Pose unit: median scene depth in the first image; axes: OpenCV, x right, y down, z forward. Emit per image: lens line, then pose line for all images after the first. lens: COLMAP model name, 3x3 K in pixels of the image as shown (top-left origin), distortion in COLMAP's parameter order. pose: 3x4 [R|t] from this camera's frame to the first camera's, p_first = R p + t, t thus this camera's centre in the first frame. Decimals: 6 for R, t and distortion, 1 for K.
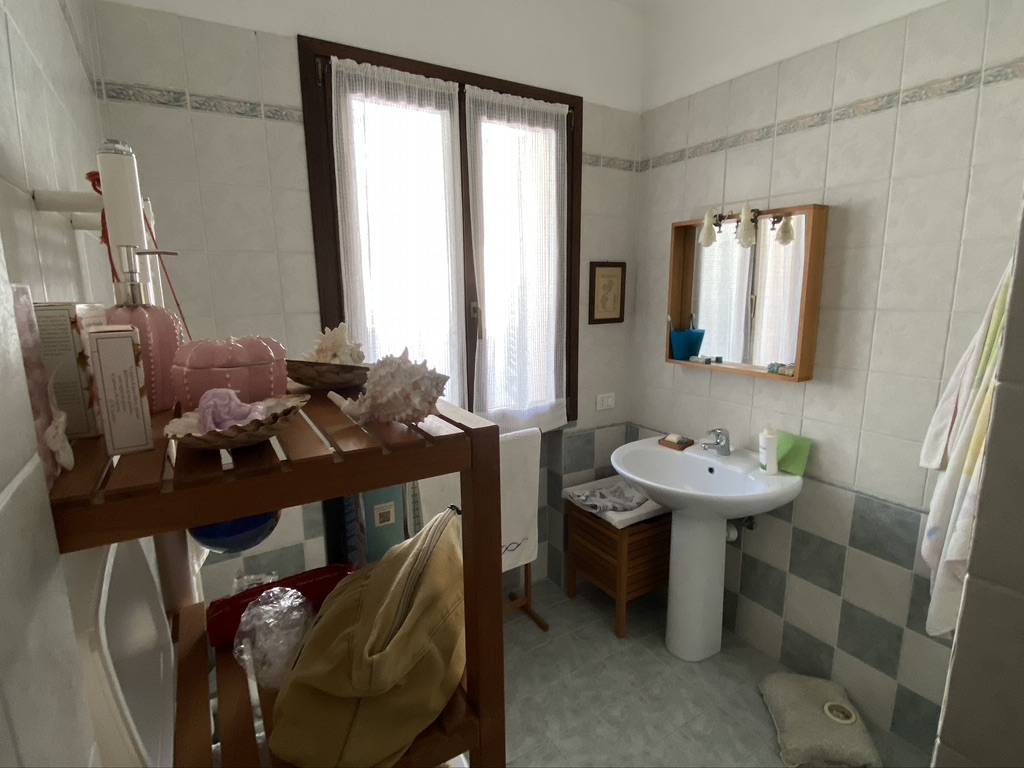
lens RADIAL K [[522.0, 0, 508.7], [0, 522.0, 383.9], [0, 0, 1]] dist [0.071368, -0.068290]
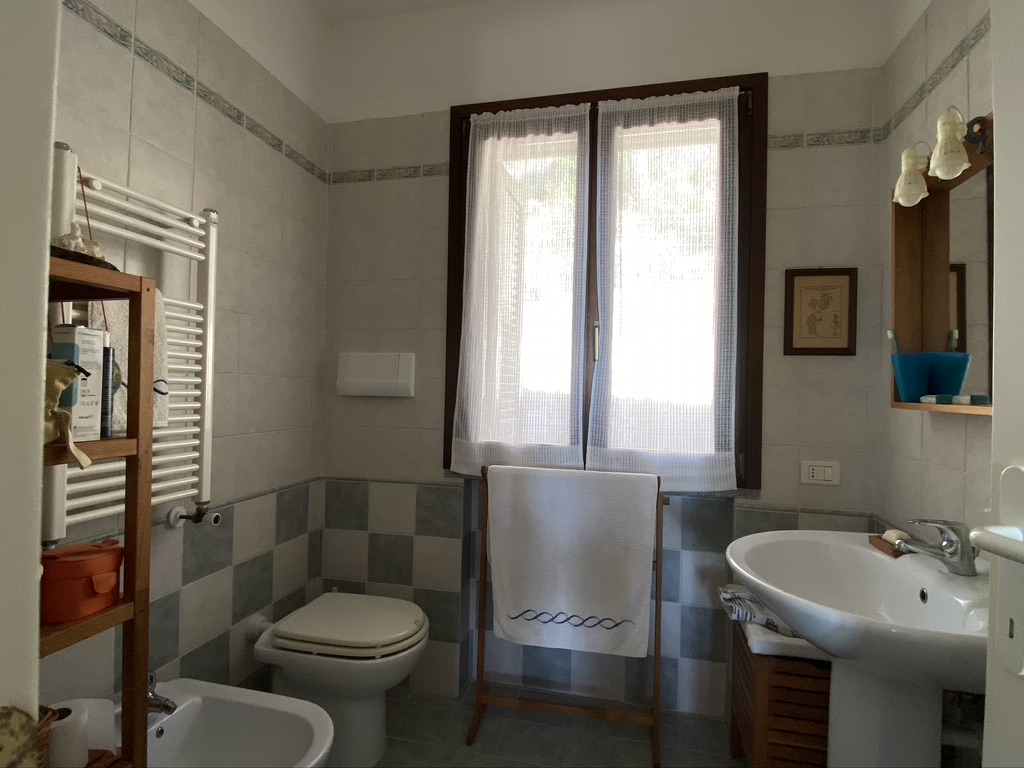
lens RADIAL K [[532.9, 0, 516.8], [0, 532.9, 380.9], [0, 0, 1]] dist [0.041332, -0.052070]
pose [[0.706948, 0.016788, -0.707067, 0.443671], [-0.159979, 0.977604, -0.136740, 0.084133], [0.688935, 0.209784, 0.693800, 0.268561]]
